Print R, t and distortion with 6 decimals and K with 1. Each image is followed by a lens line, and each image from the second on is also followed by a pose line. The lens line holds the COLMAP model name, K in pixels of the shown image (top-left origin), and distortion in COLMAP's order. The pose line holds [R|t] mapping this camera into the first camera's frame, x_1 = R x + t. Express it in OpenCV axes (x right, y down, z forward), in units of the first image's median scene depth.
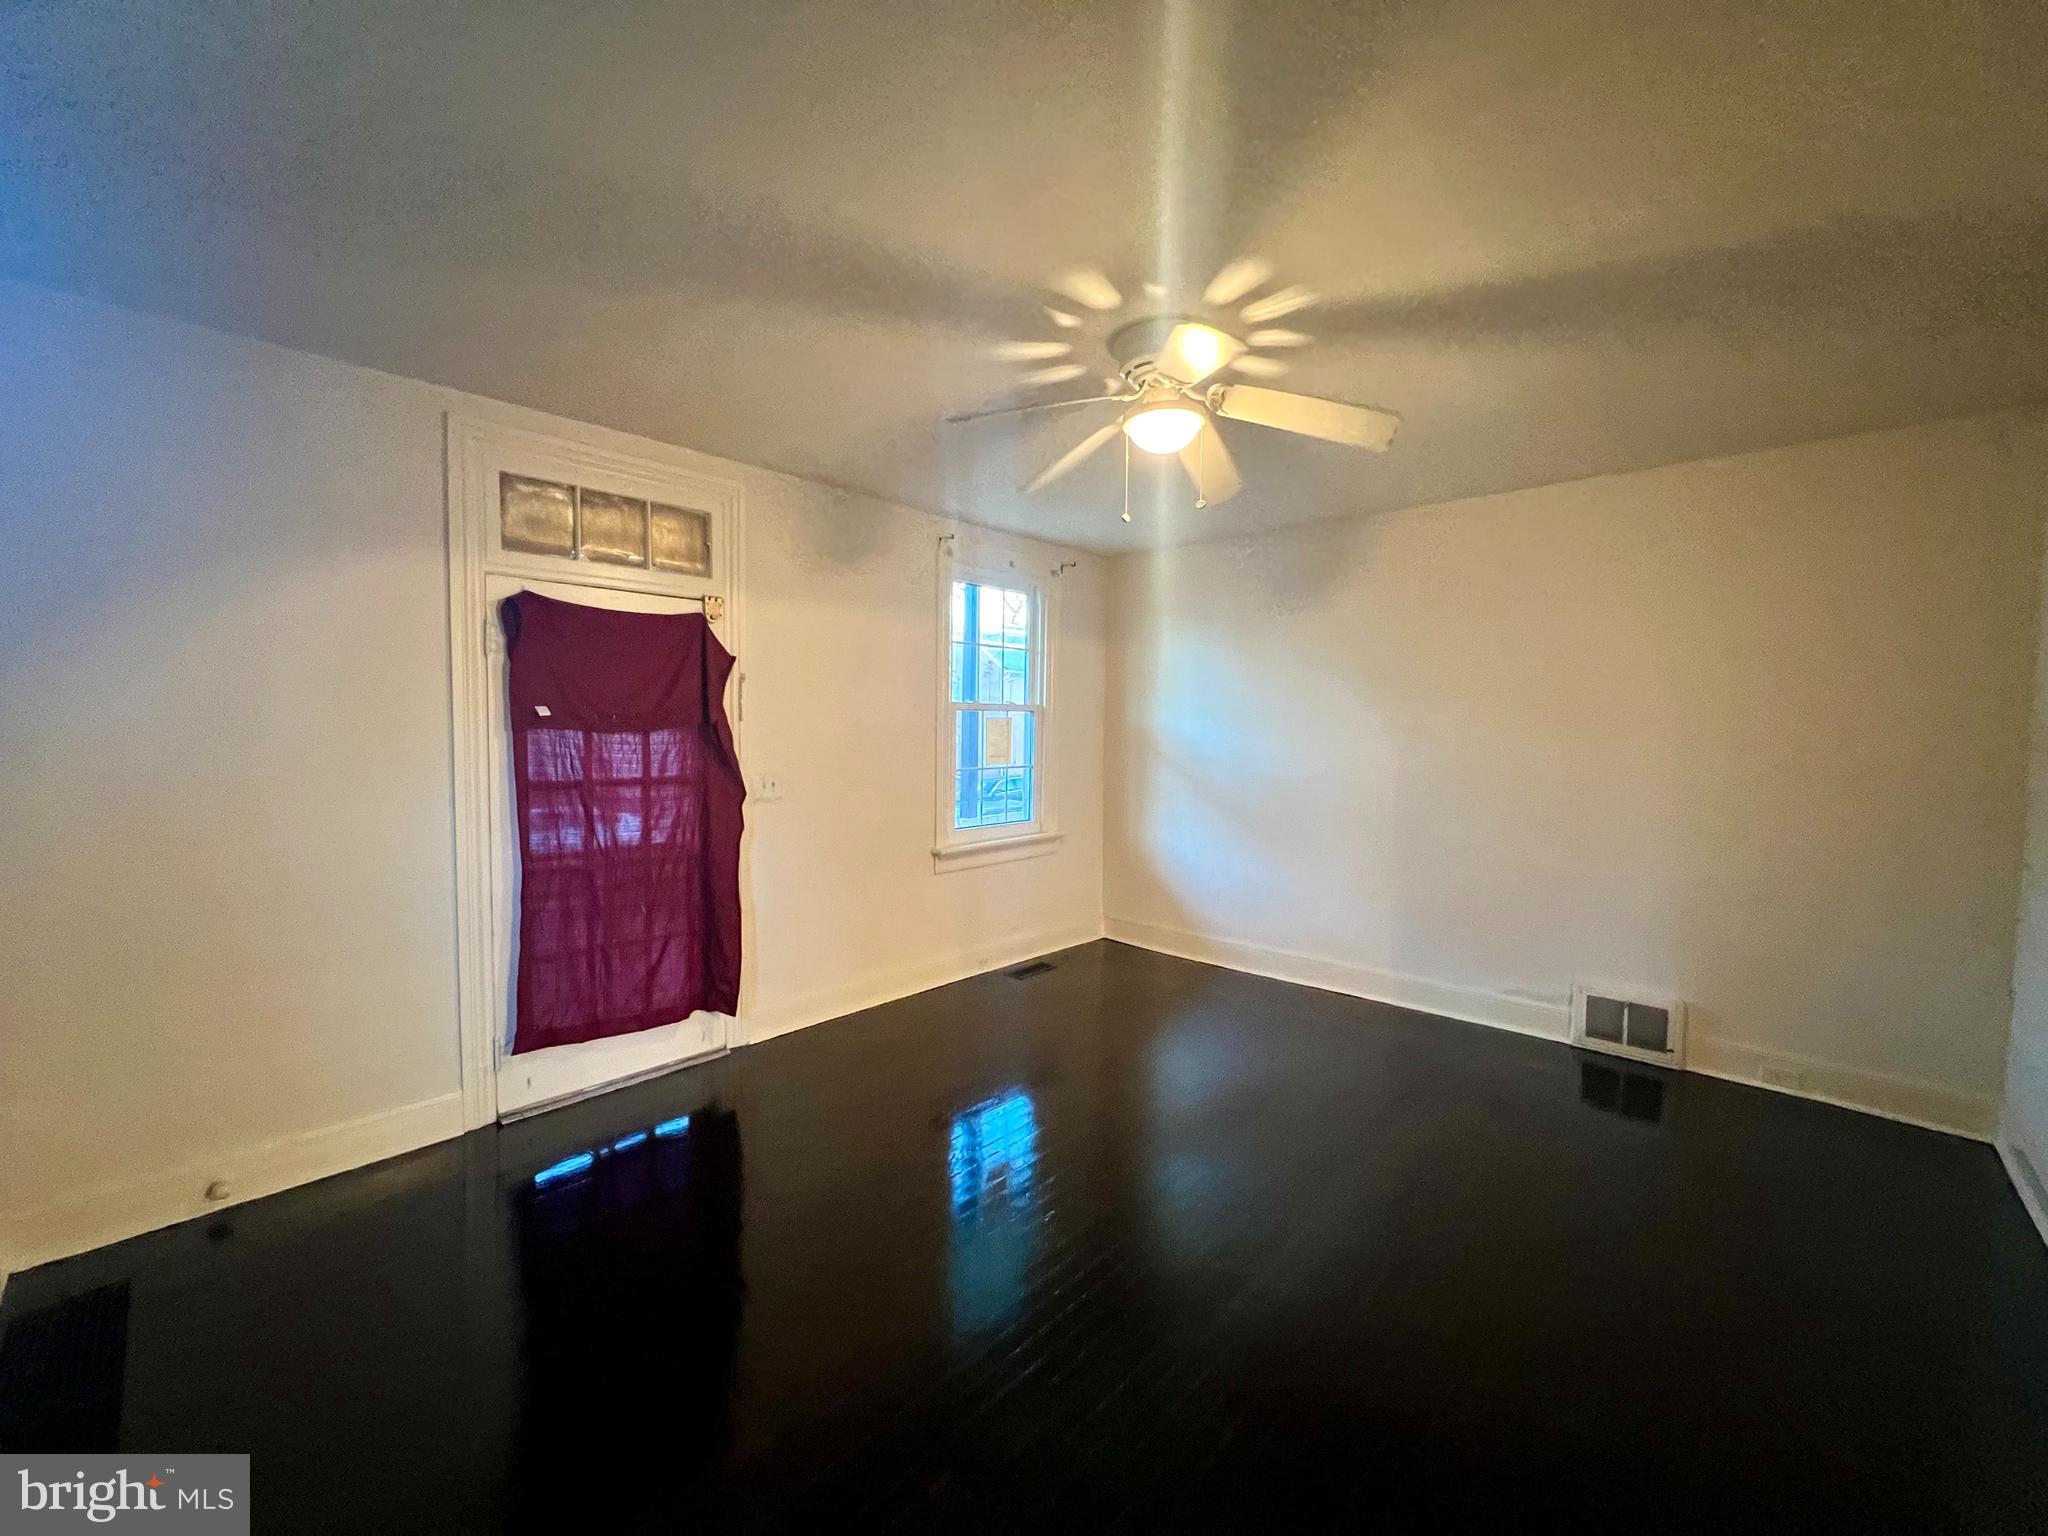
lens RADIAL K [[831.0, 0, 1014.6], [0, 831.0, 766.2], [0, 0, 1]] dist [0.016223, -0.000043]
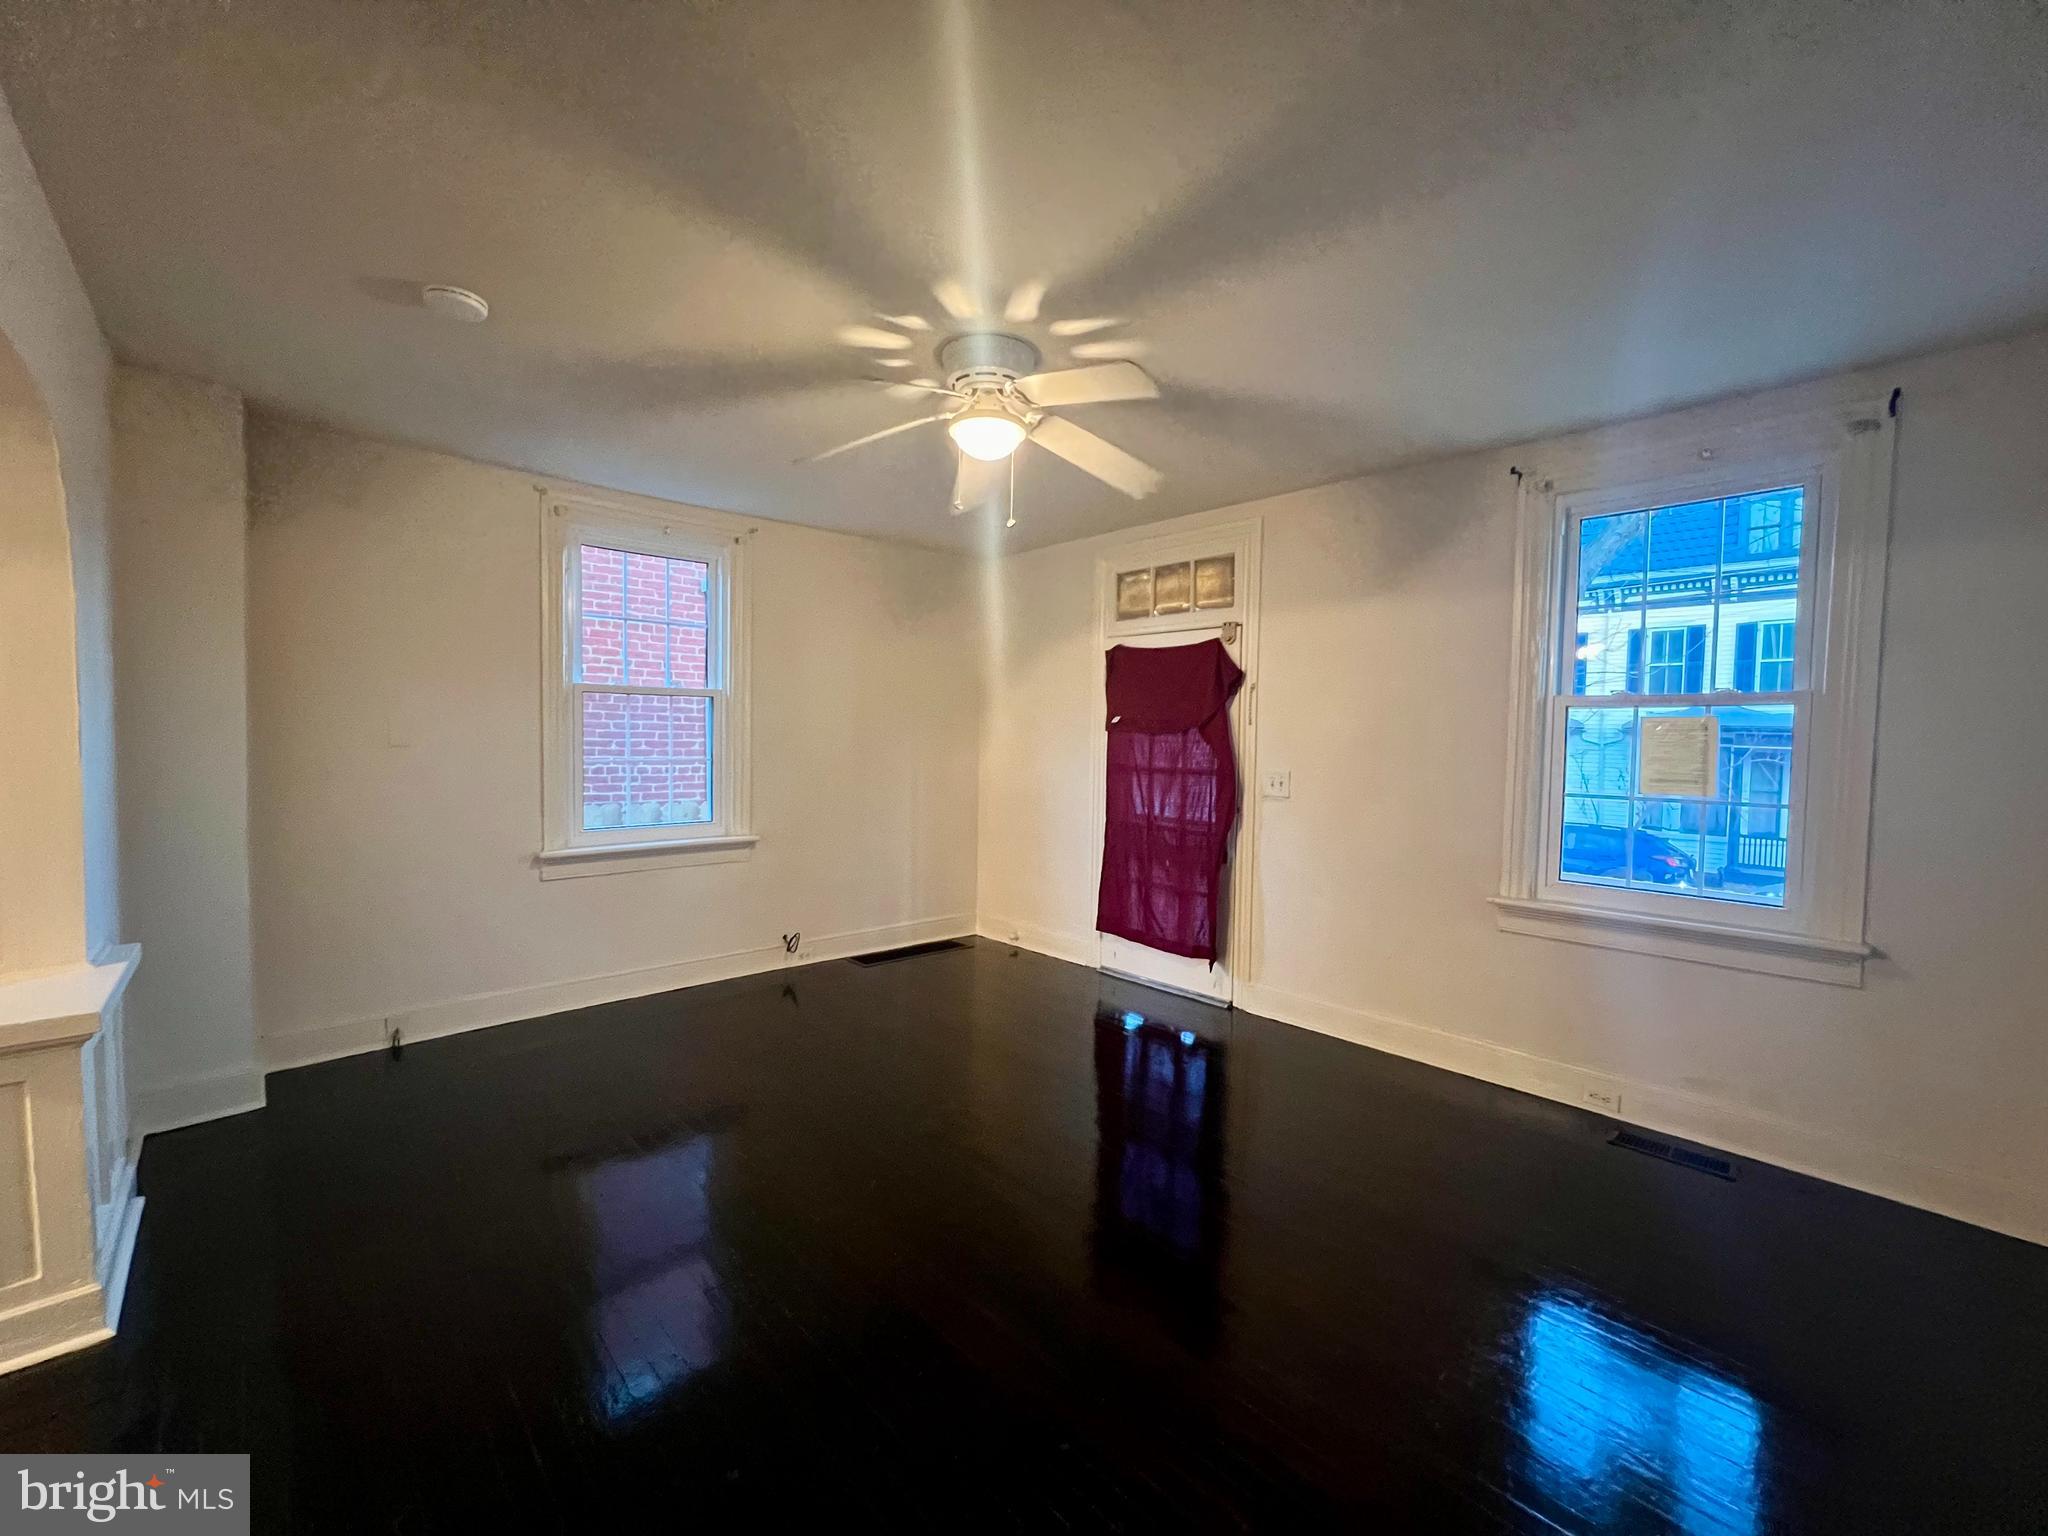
lens RADIAL K [[813.6, 0, 1024.0], [0, 813.6, 768.0], [0, 0, 1]] dist [0.016976, -0.000045]
pose [[-0.049953, 0.035516, -0.998120, 0.880199], [-0.064063, 0.997196, 0.038689, -0.020893], [0.996695, 0.065875, -0.047537, 0.811870]]
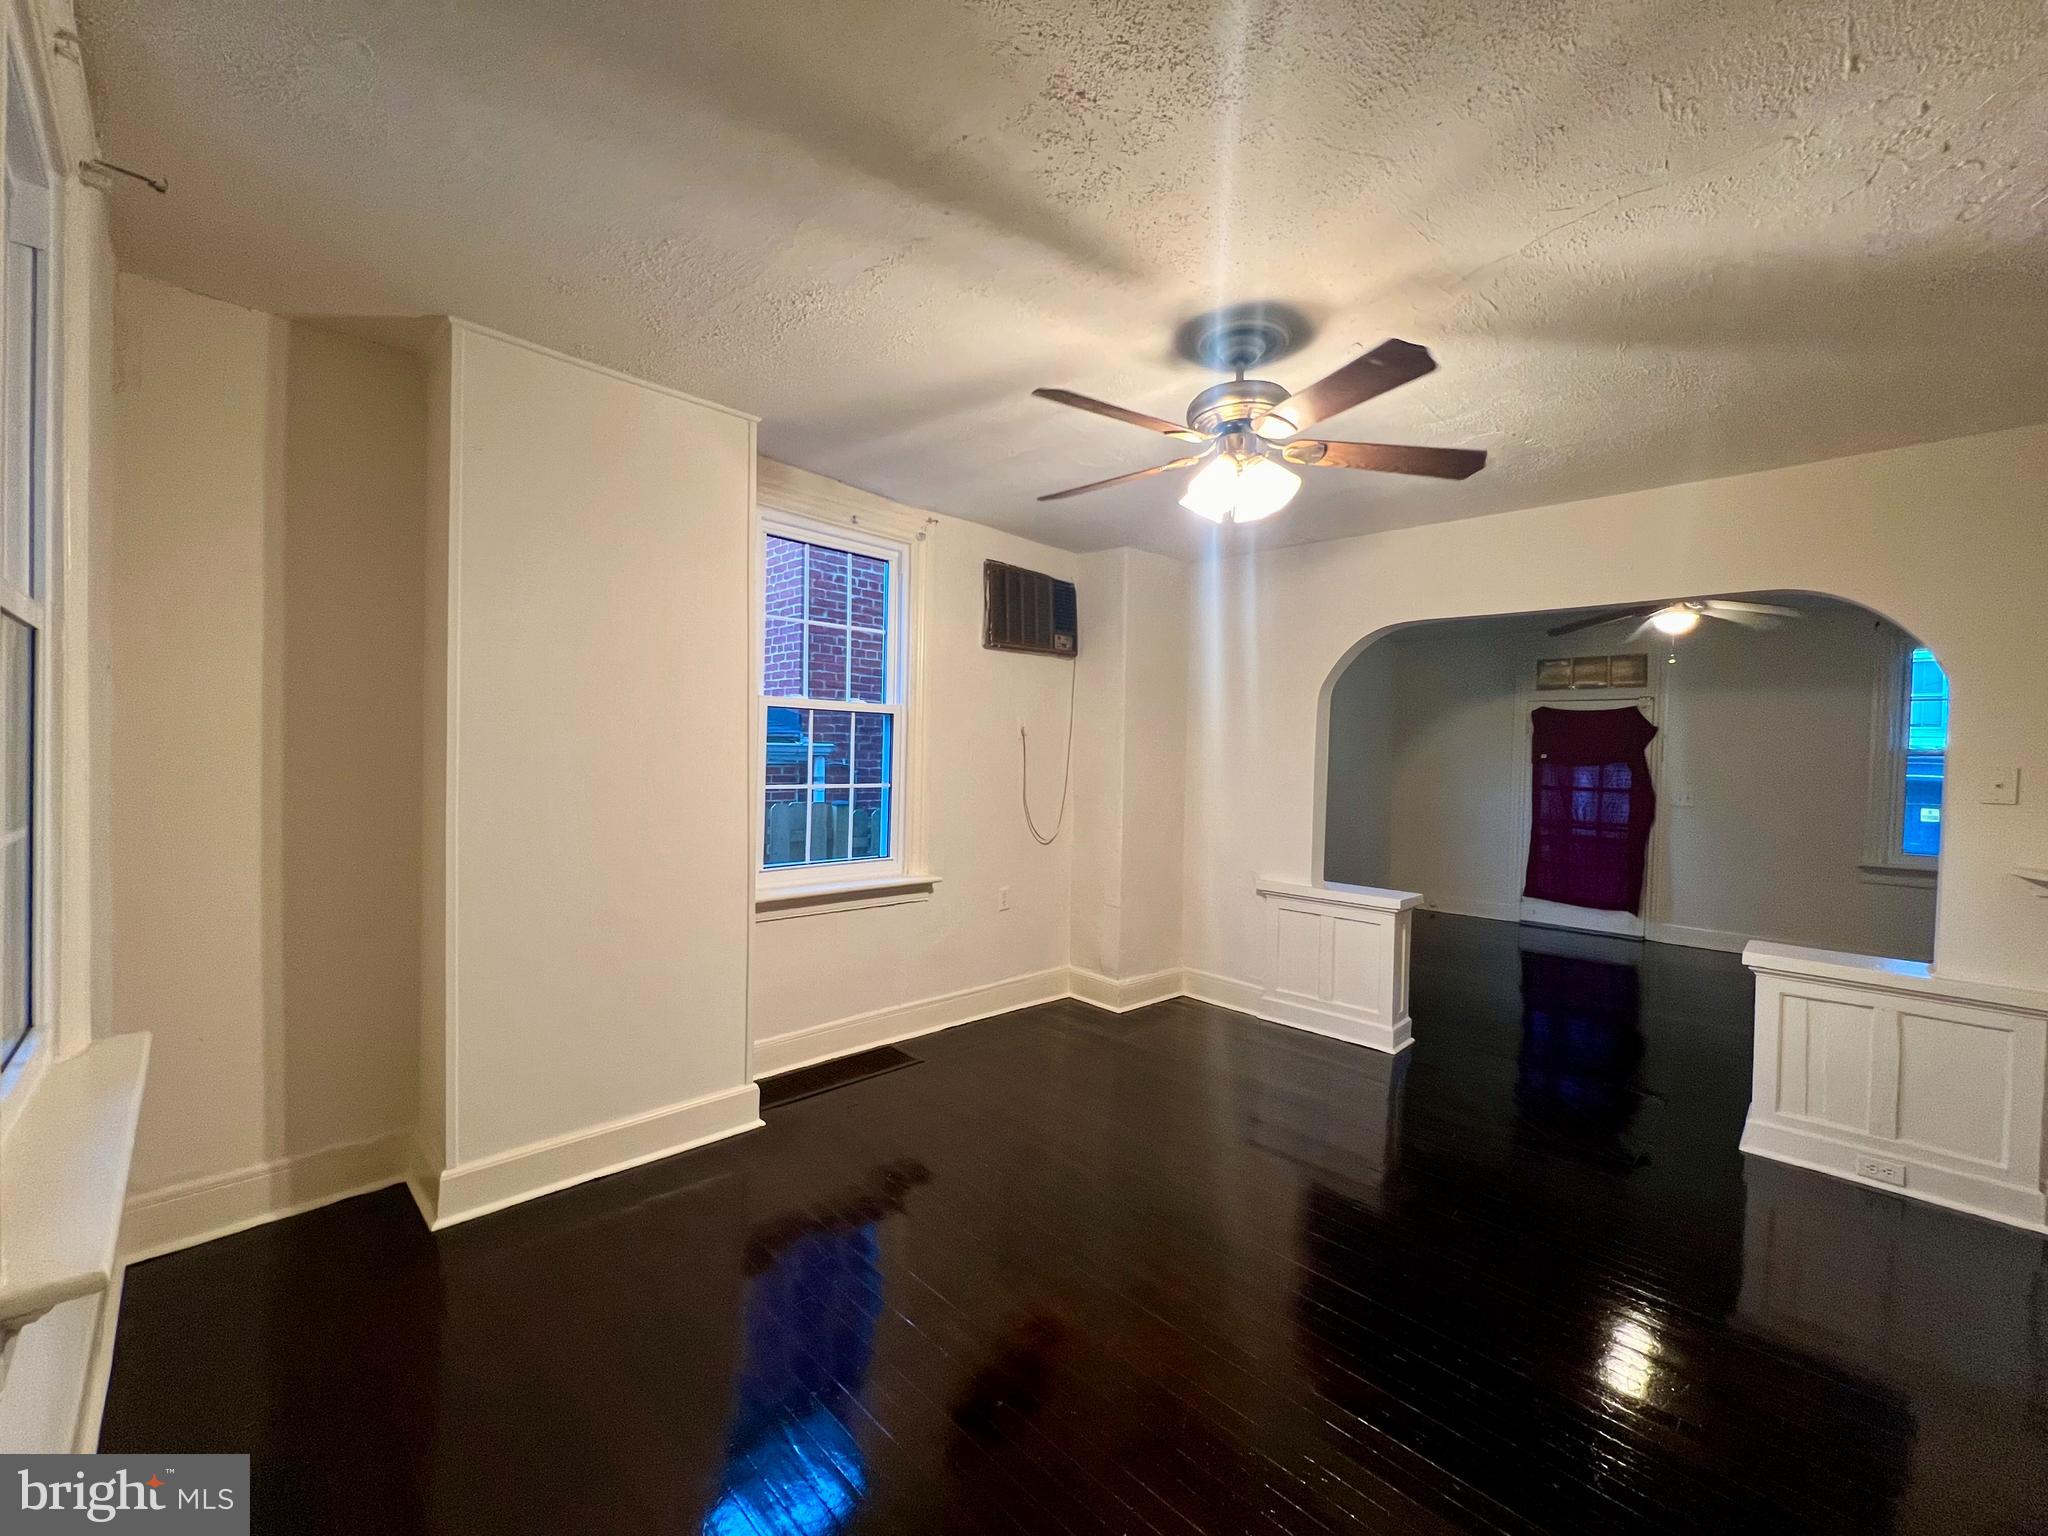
lens RADIAL K [[817.2, 0, 1016.8], [0, 817.2, 768.6], [0, 0, 1]] dist [-0.002685, -0.000103]
pose [[-0.028367, 0.015953, -0.999470, 1.642144], [-0.063709, 0.997811, 0.017735, 0.022584], [0.997565, 0.064178, -0.027289, -0.404136]]
